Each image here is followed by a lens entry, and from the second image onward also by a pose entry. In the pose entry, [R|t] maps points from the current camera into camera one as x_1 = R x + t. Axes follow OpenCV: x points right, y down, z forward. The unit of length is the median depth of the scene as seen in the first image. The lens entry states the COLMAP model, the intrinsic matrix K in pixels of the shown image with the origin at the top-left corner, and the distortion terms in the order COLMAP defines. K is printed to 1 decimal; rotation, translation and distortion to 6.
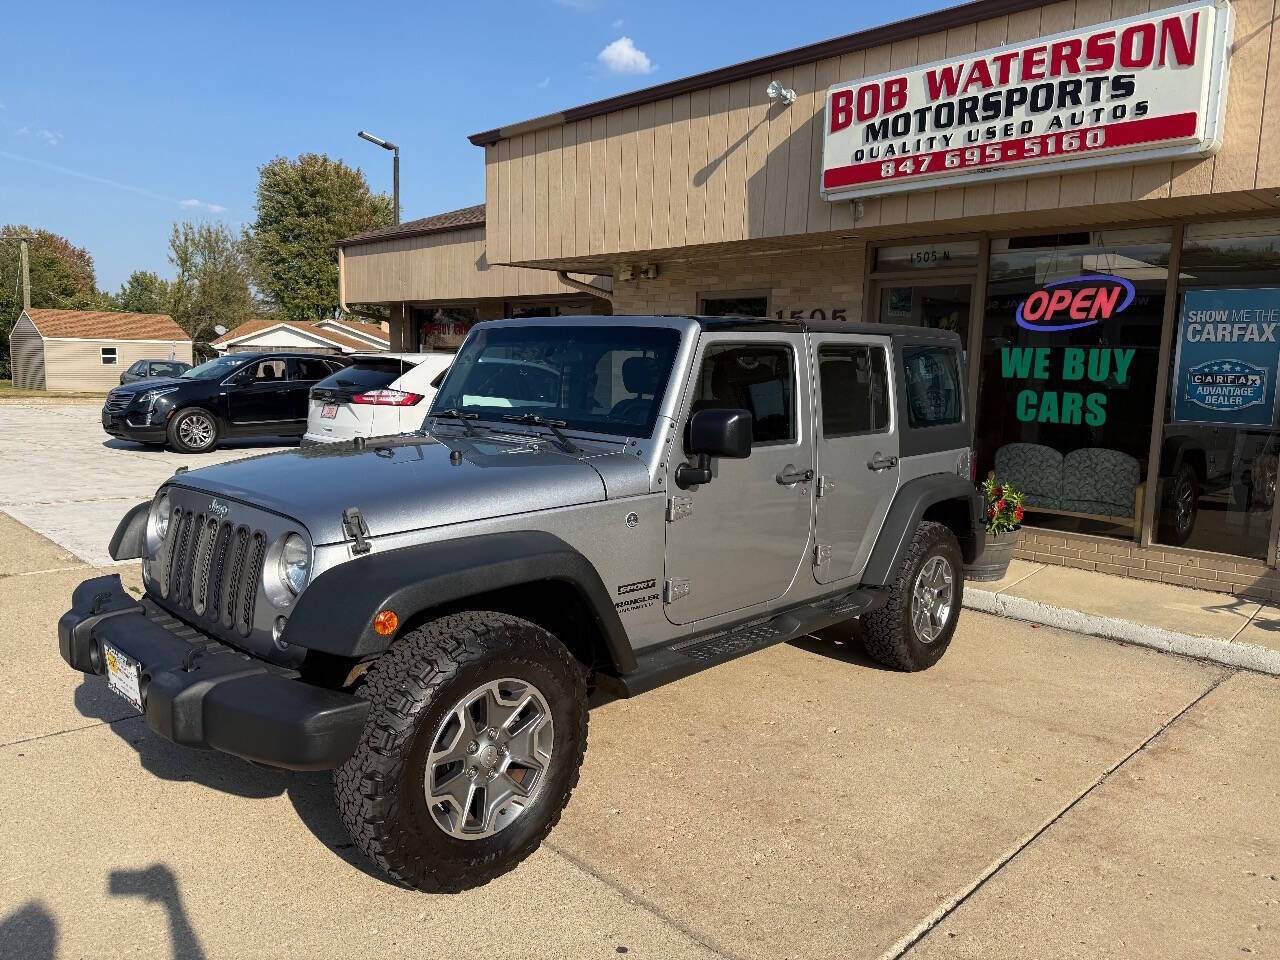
lens RADIAL K [[916.5, 0, 636.9], [0, 916.5, 473.7], [0, 0, 1]] dist [0.004296, 0.000775]
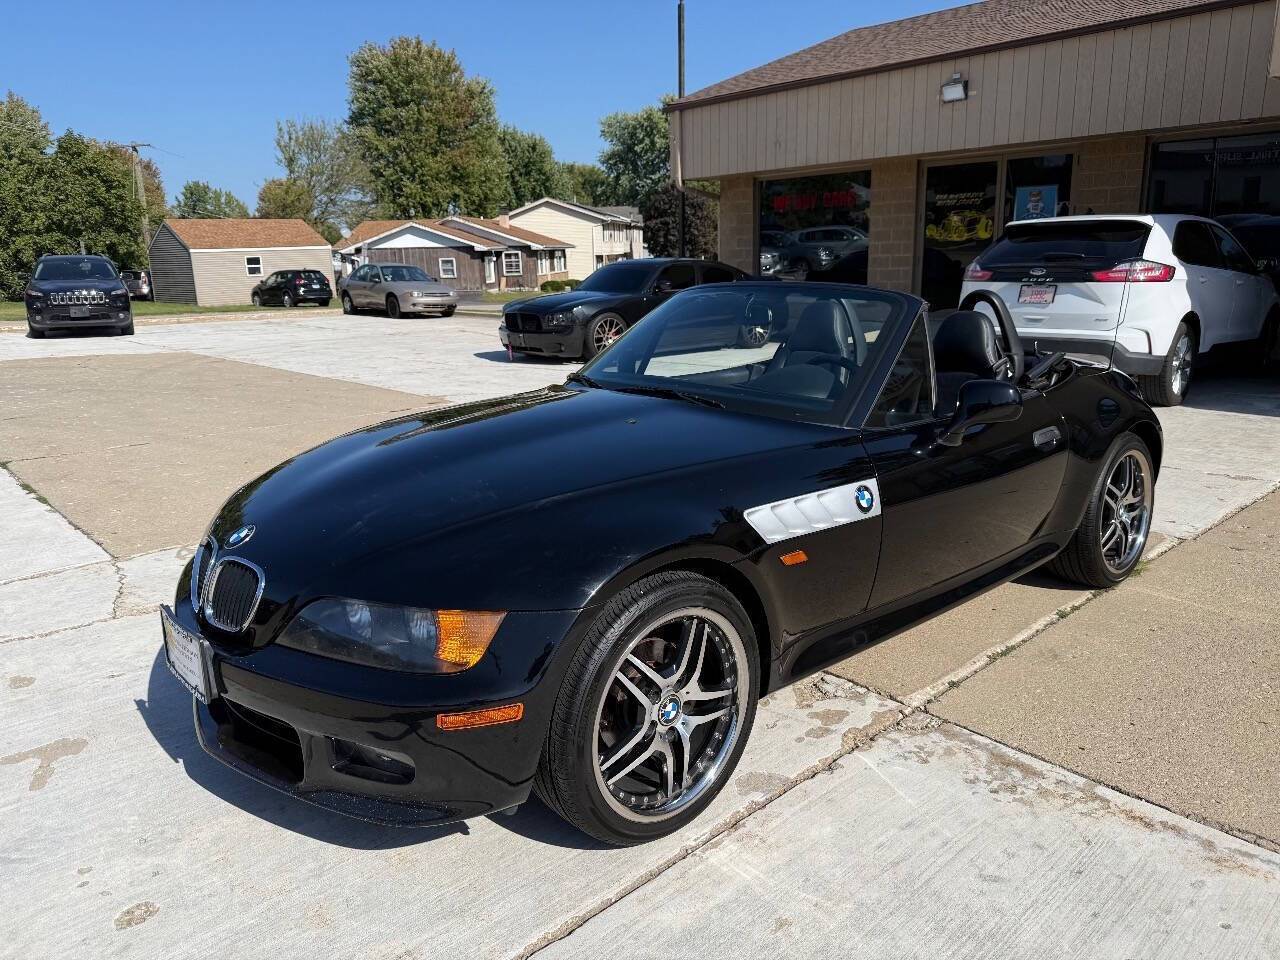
lens RADIAL K [[908.2, 0, 640.0], [0, 908.2, 480.0], [0, 0, 1]] dist [0.081816, -0.137109]
pose [[0.997538, -0.040353, -0.057356, -0.958206], [0.047117, 0.991418, 0.121944, -0.041204], [0.051943, -0.124346, 0.990878, 0.358749]]
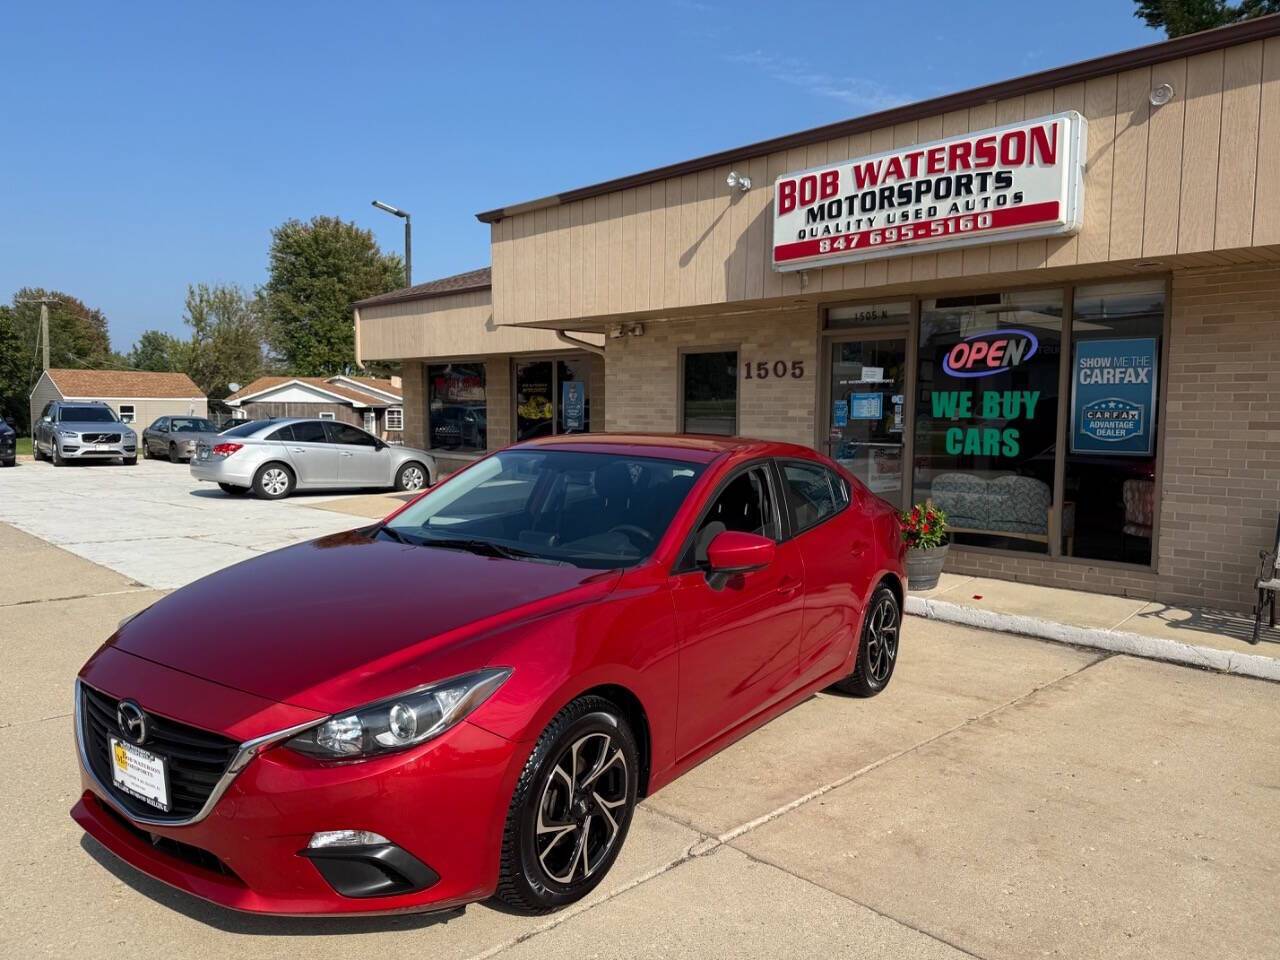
lens RADIAL K [[908.2, 0, 640.0], [0, 908.2, 480.0], [0, 0, 1]] dist [0.081816, -0.137109]
pose [[0.999890, -0.014077, -0.004662, 0.030897], [0.013836, 0.998737, -0.048307, 0.028647], [0.005336, 0.048238, 0.998822, -0.178272]]
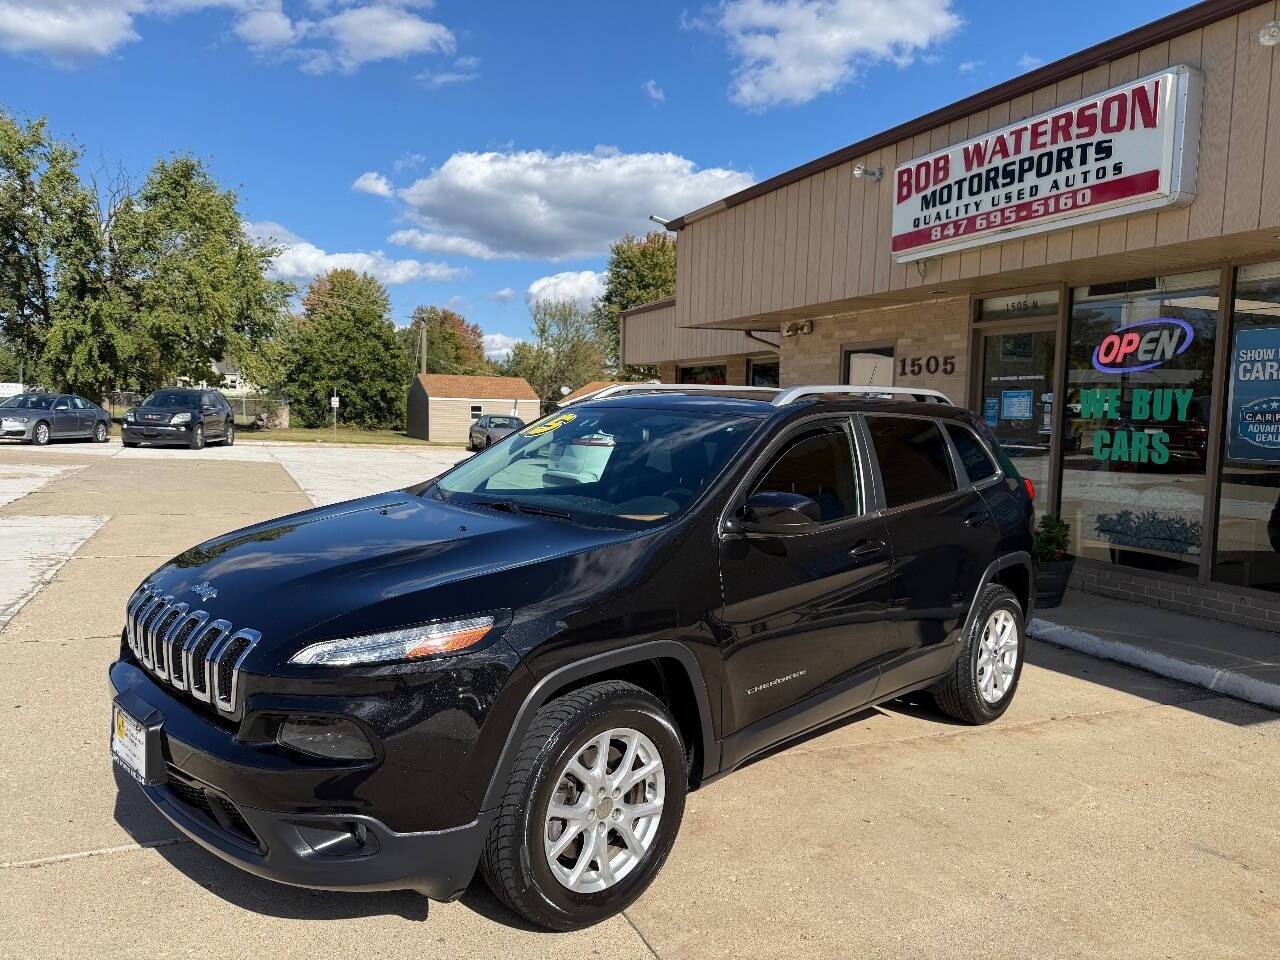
lens RADIAL K [[906.1, 0, 618.8], [0, 906.1, 483.8], [0, 0, 1]] dist [-0.010510, -0.002055]
pose [[0.926640, 0.027840, -0.374917, 0.326164], [-0.046976, 0.998013, -0.041996, 0.041662], [0.373003, 0.056527, 0.926107, -0.160290]]
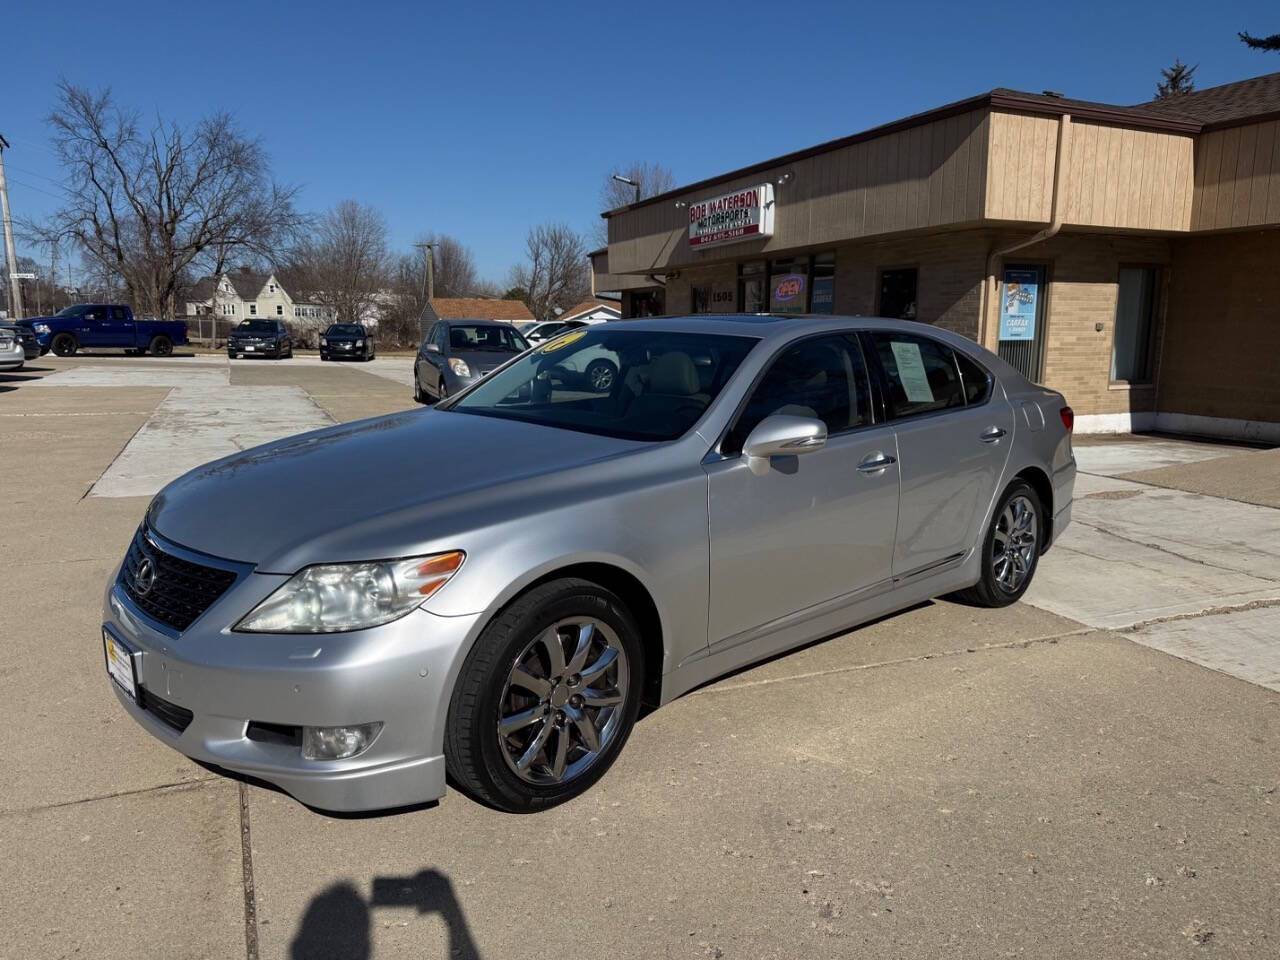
lens RADIAL K [[908.2, 0, 640.0], [0, 908.2, 480.0], [0, 0, 1]] dist [0.081816, -0.137109]
pose [[0.934927, 0.034806, -0.353129, 1.003418], [-0.022013, 0.998950, 0.040180, 0.236087], [0.354156, -0.029792, 0.934712, -1.430895]]
